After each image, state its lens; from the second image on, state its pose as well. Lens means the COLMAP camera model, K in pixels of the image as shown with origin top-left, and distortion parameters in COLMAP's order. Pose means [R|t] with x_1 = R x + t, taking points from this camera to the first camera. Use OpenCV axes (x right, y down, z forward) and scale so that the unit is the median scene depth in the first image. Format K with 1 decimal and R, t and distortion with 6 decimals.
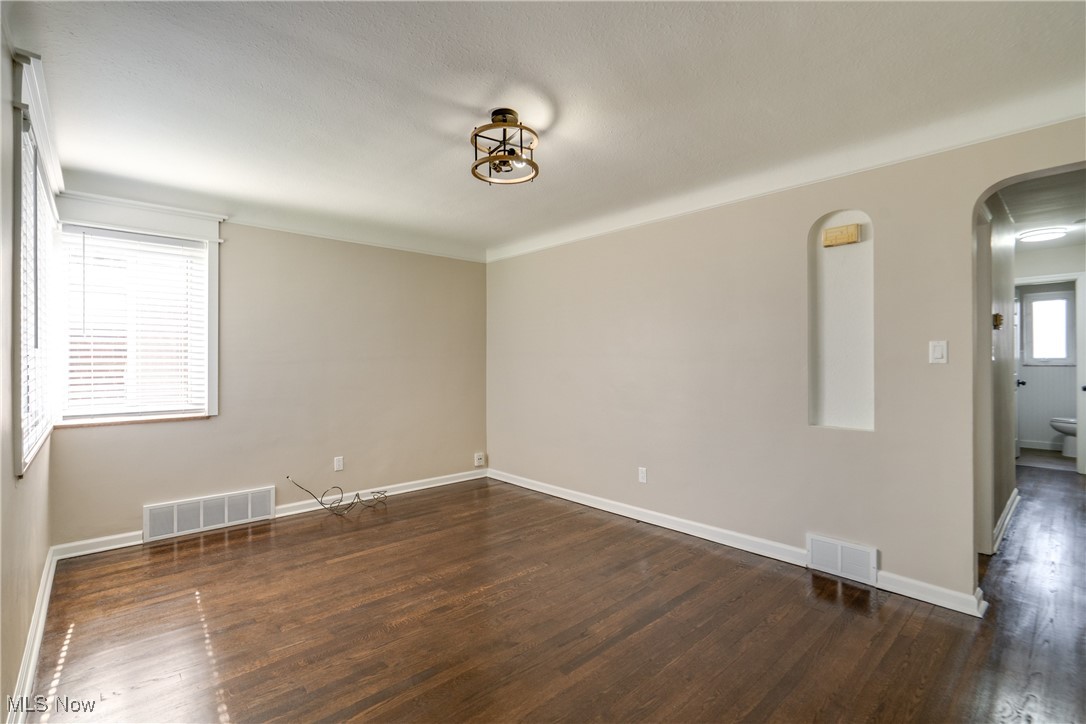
lens RADIAL K [[487.1, 0, 546.6], [0, 487.1, 365.5], [0, 0, 1]] dist [-0.012376, 0.002120]
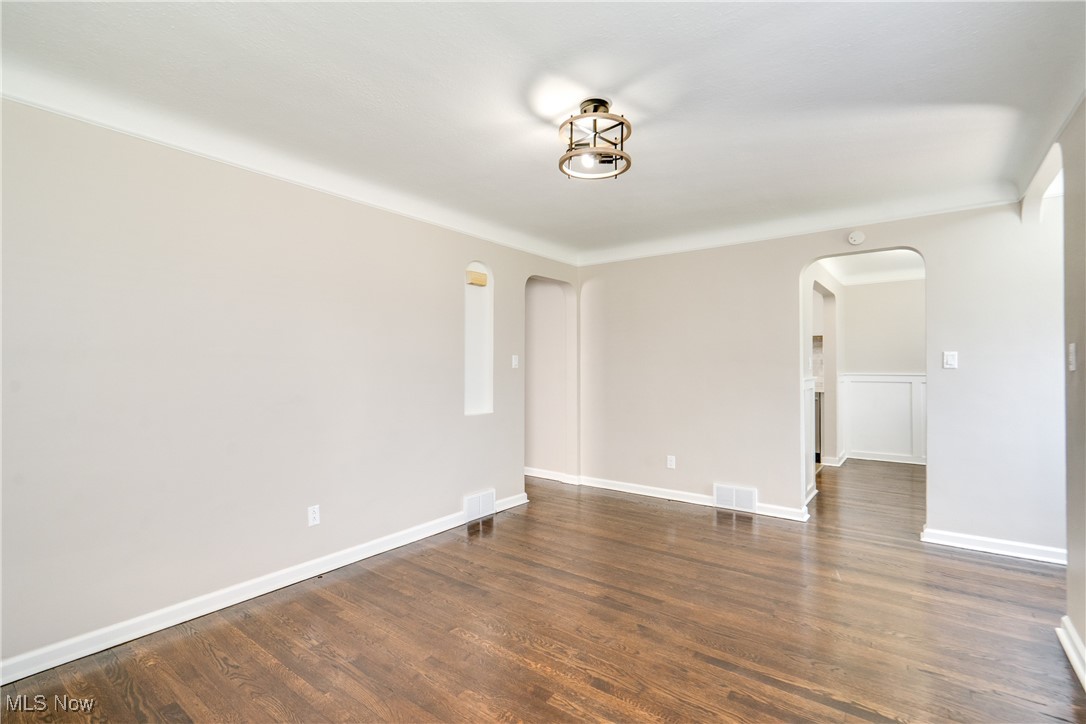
lens RADIAL K [[487.1, 0, 534.8], [0, 487.1, 366.1], [0, 0, 1]] dist [-0.012376, 0.002120]
pose [[-0.160390, 0.007955, 0.987022, -0.648266], [0.010647, 0.999923, -0.006328, -0.000245], [-0.986996, 0.009494, -0.160462, 0.826723]]
